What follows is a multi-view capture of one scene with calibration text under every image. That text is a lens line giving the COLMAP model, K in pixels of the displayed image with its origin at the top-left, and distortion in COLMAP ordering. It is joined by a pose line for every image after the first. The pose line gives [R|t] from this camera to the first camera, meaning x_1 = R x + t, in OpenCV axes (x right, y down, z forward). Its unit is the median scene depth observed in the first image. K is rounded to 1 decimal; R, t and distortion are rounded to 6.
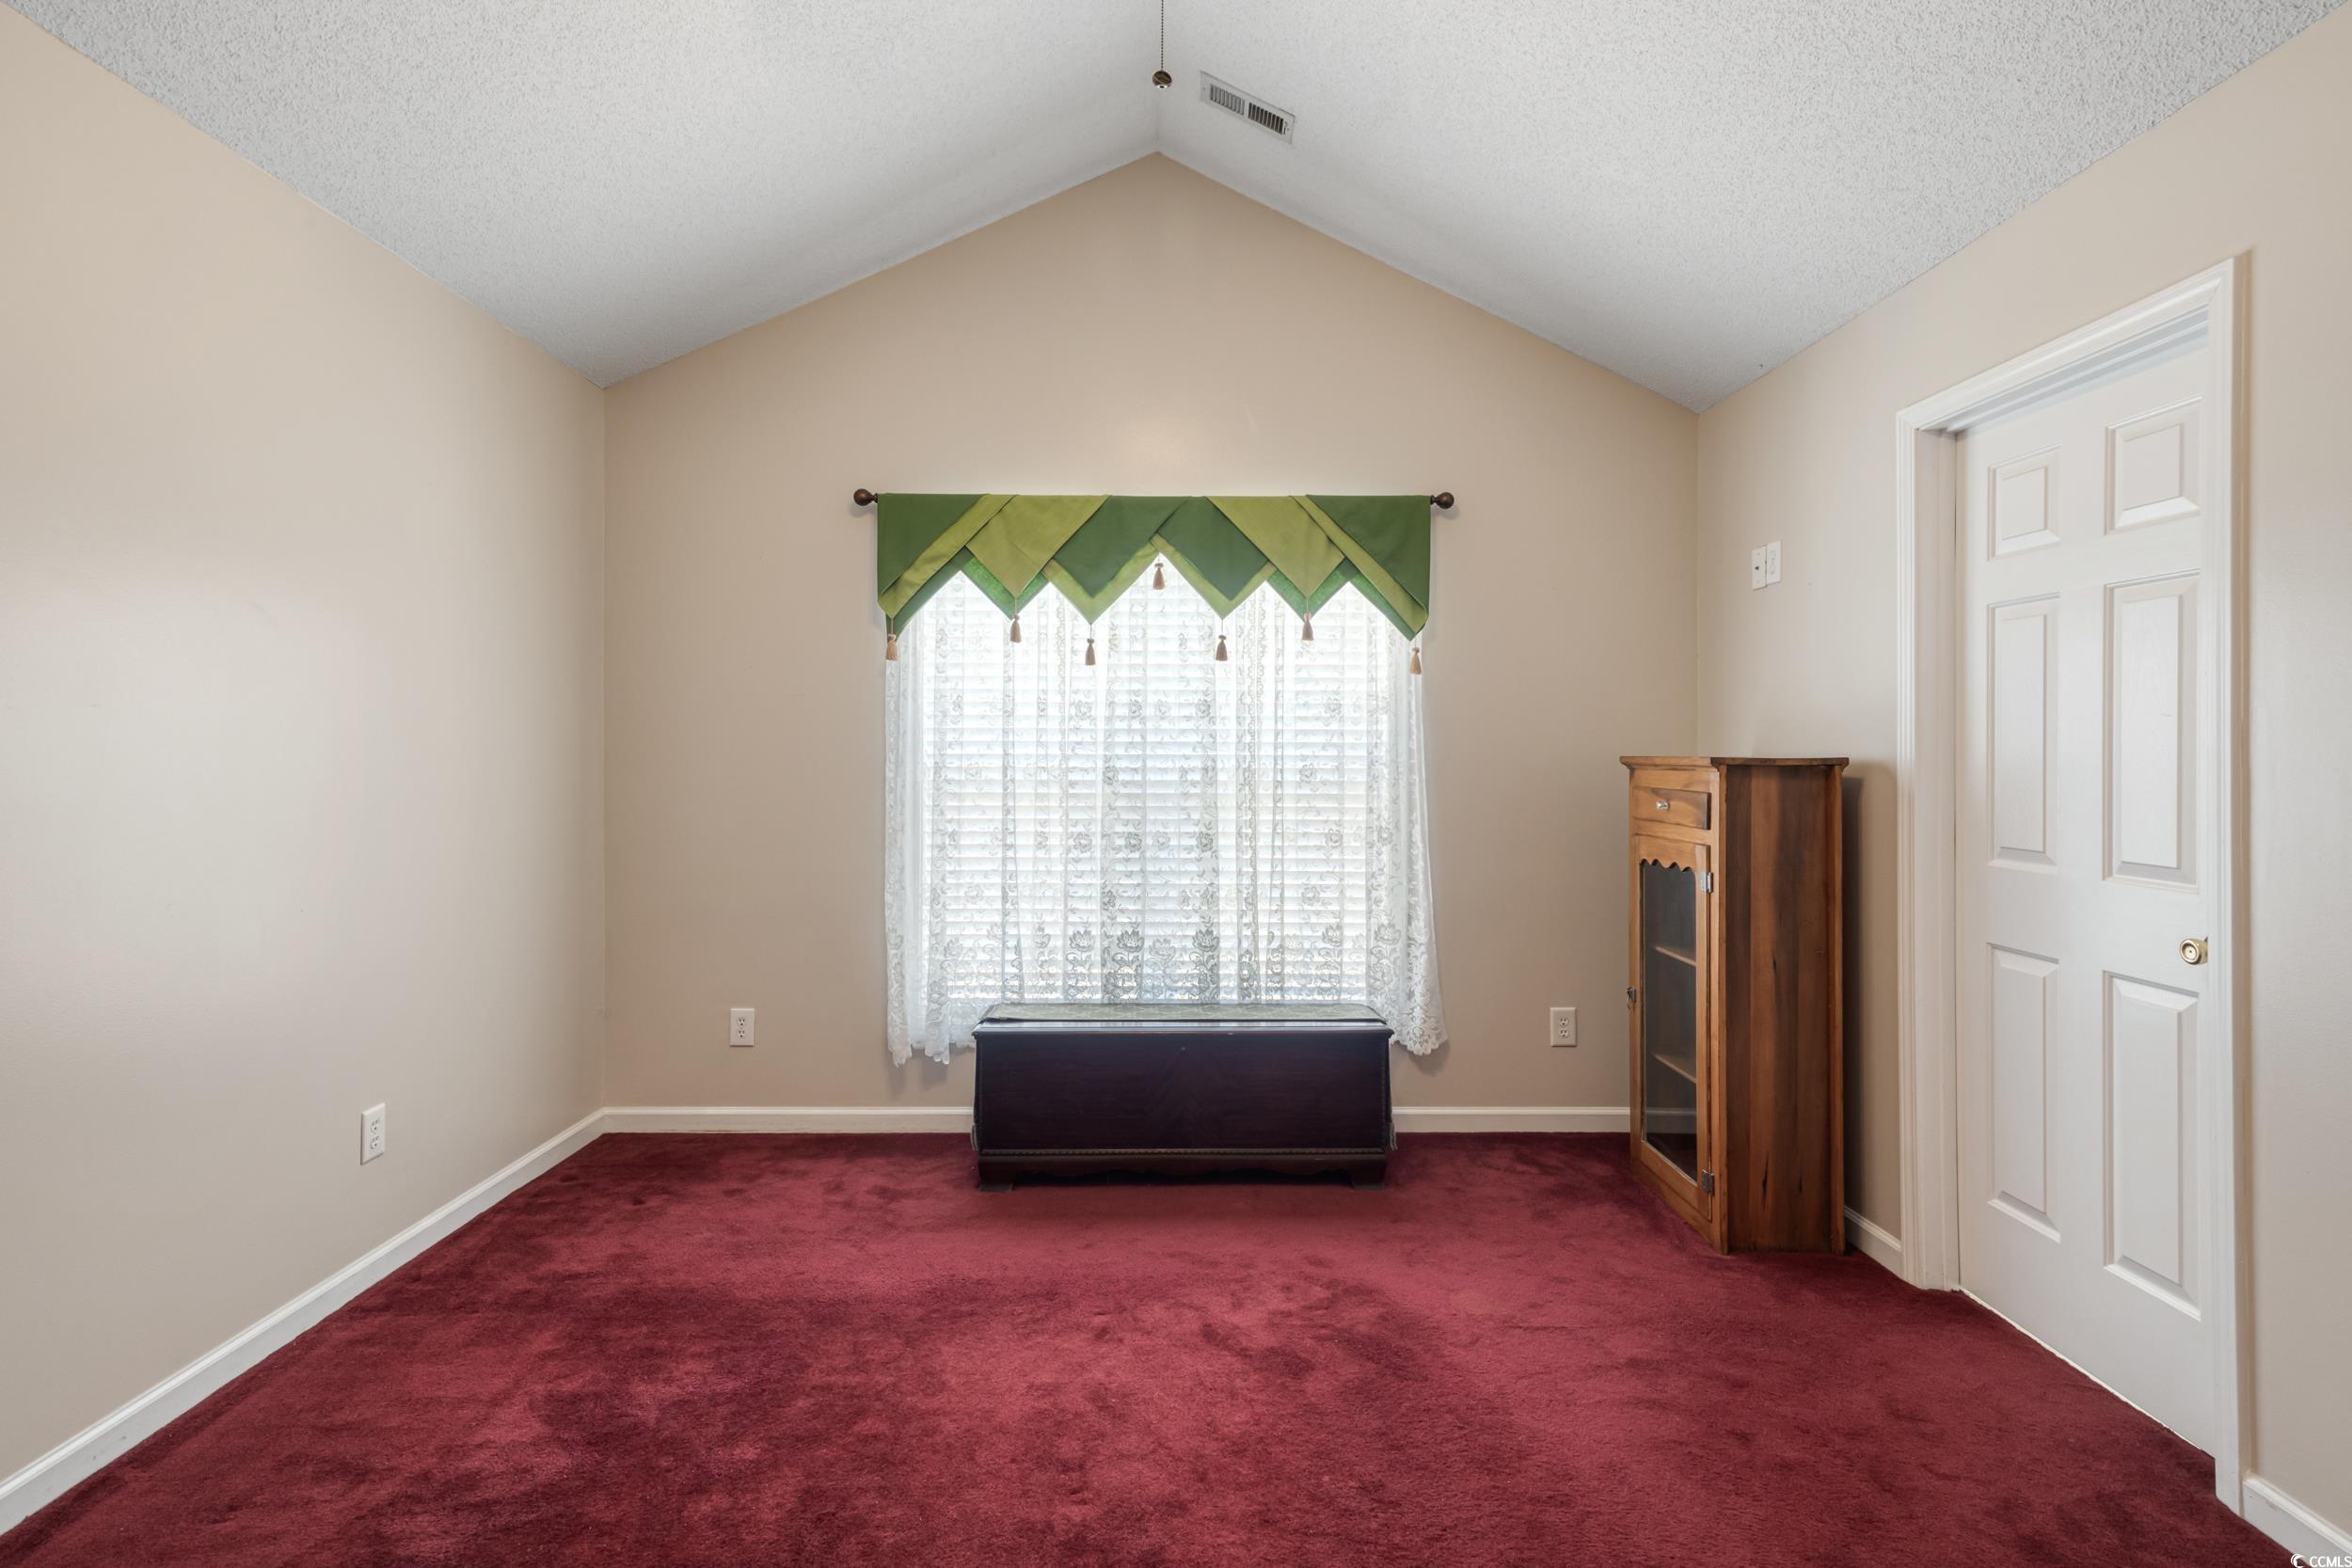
lens RADIAL K [[1169.8, 0, 1183.1], [0, 1169.8, 761.3], [0, 0, 1]] dist [-0.005526, 0.001859]
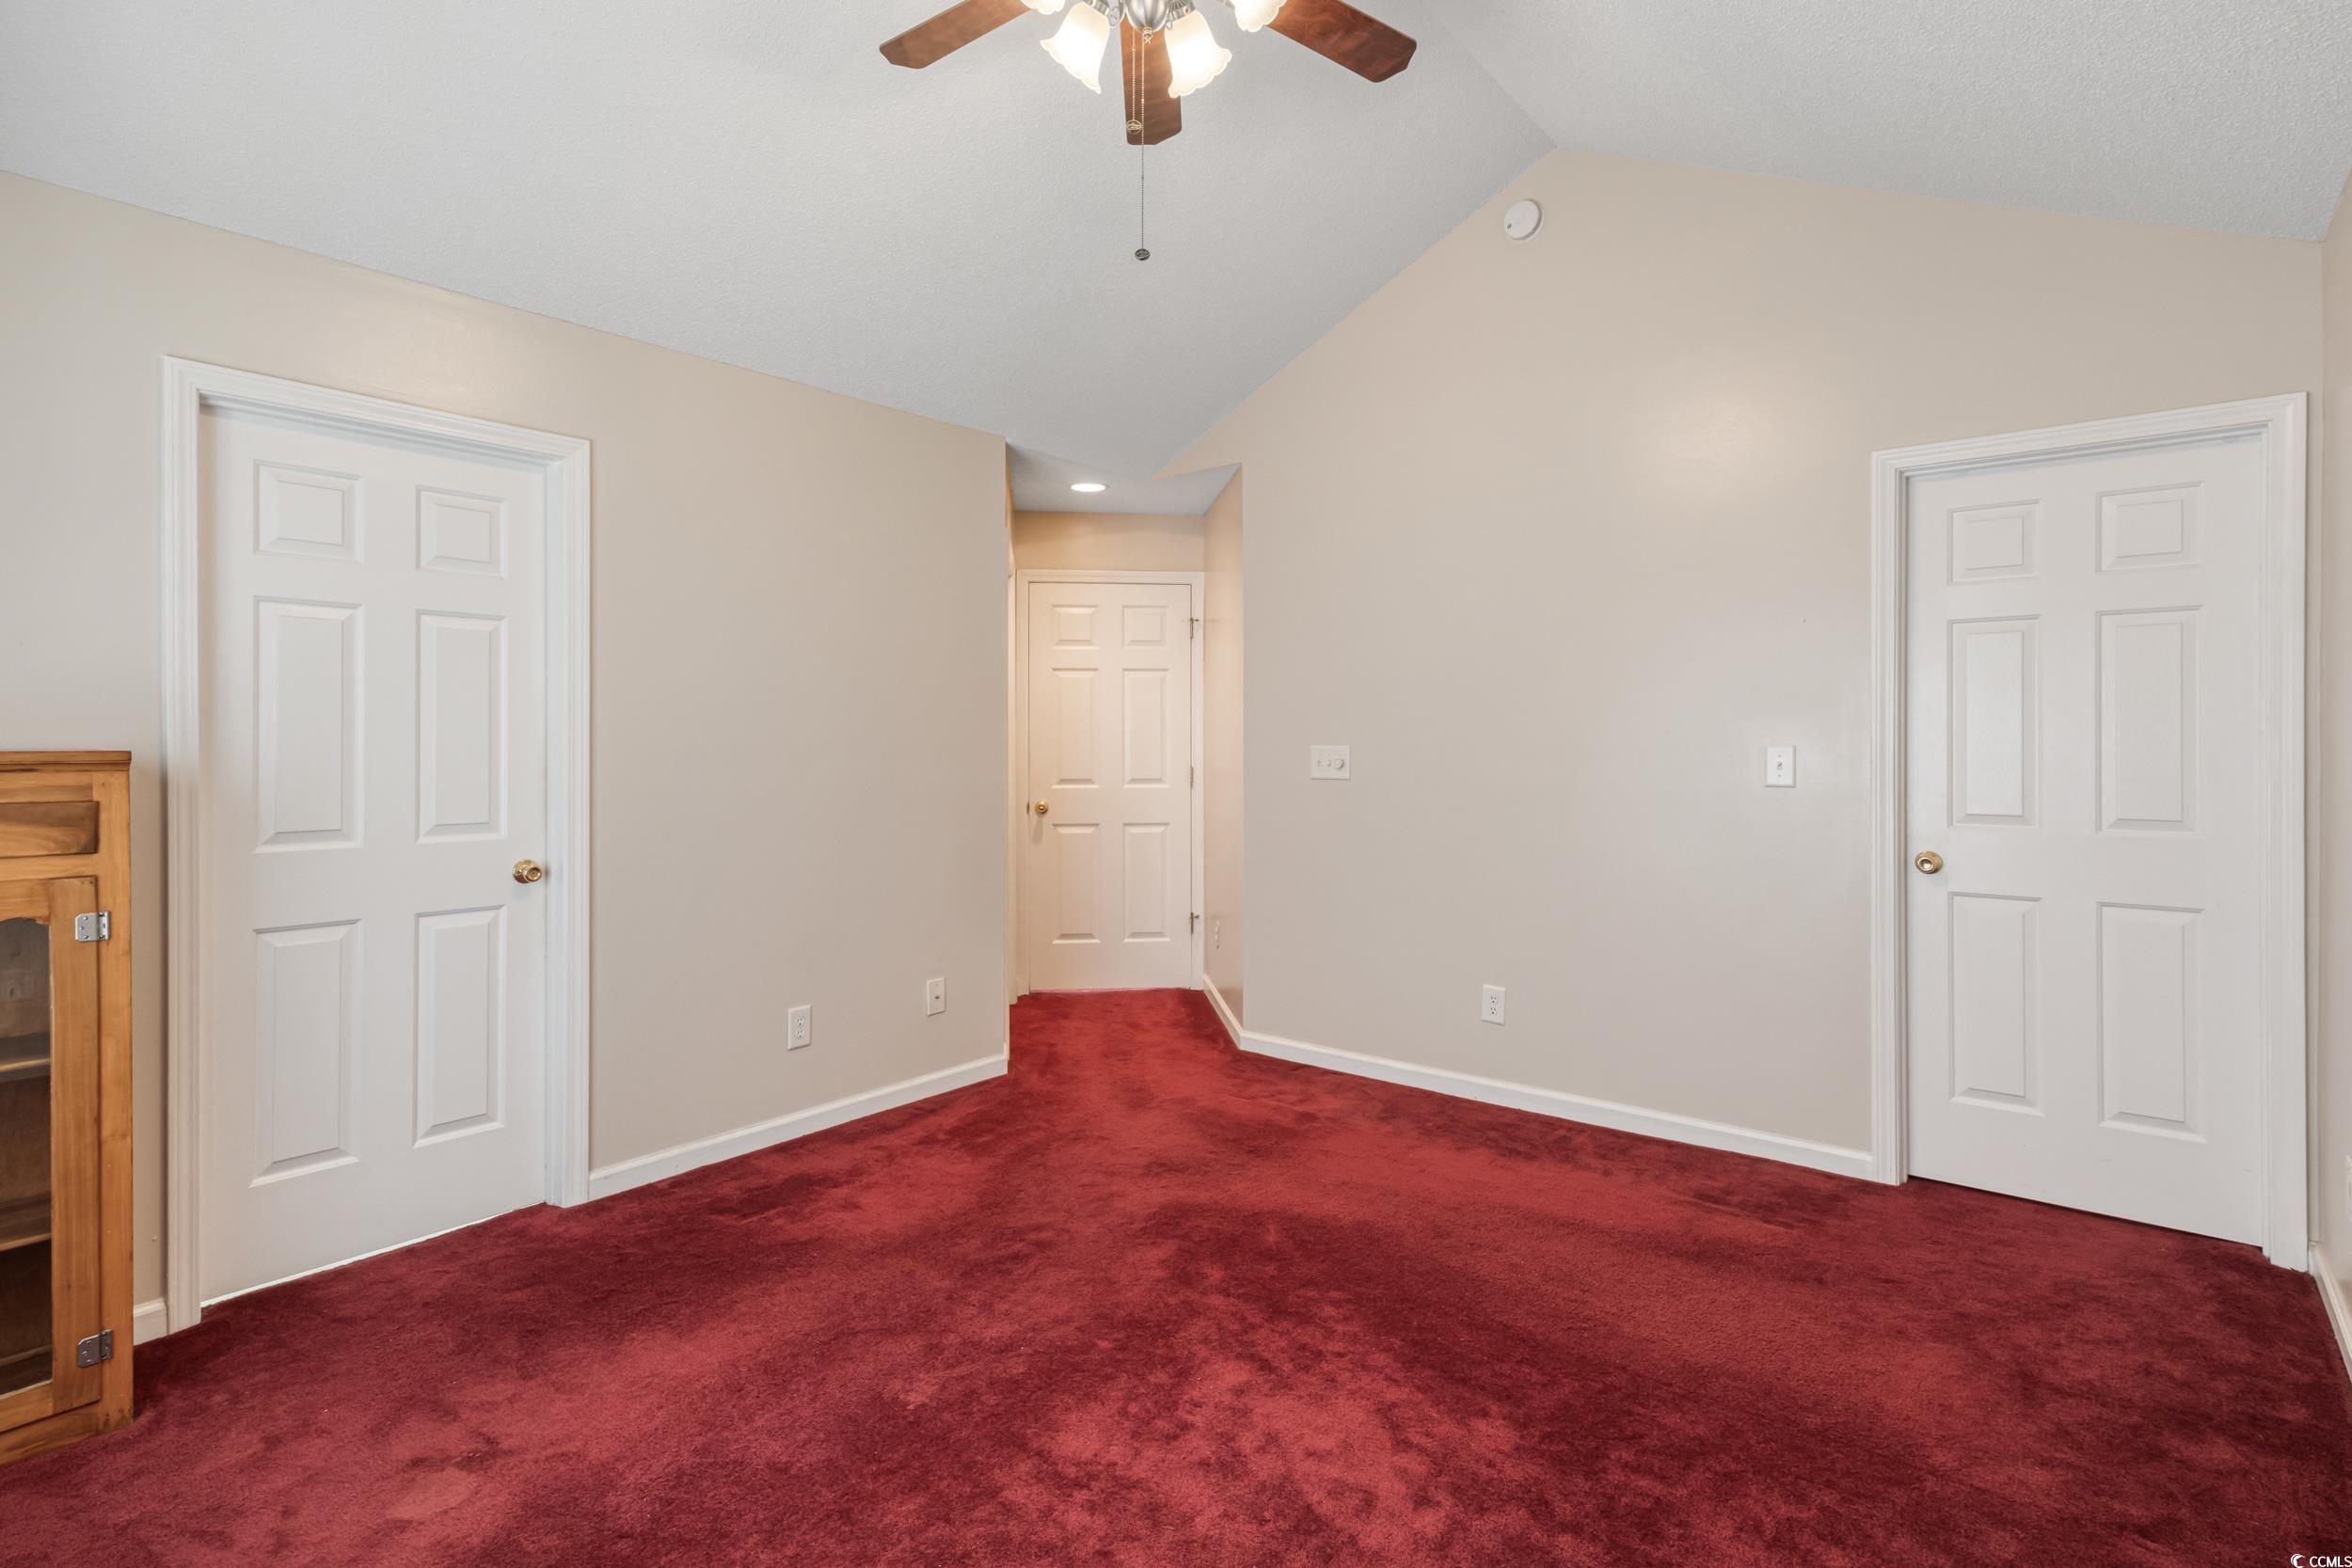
lens RADIAL K [[1169.8, 0, 1179.0], [0, 1169.8, 770.5], [0, 0, 1]] dist [-0.005526, 0.001859]
pose [[-0.783516, -0.014146, 0.621210, -0.581012], [0.001706, 0.999688, 0.024917, -0.006500], [-0.621369, 0.020583, -0.783248, 1.321122]]
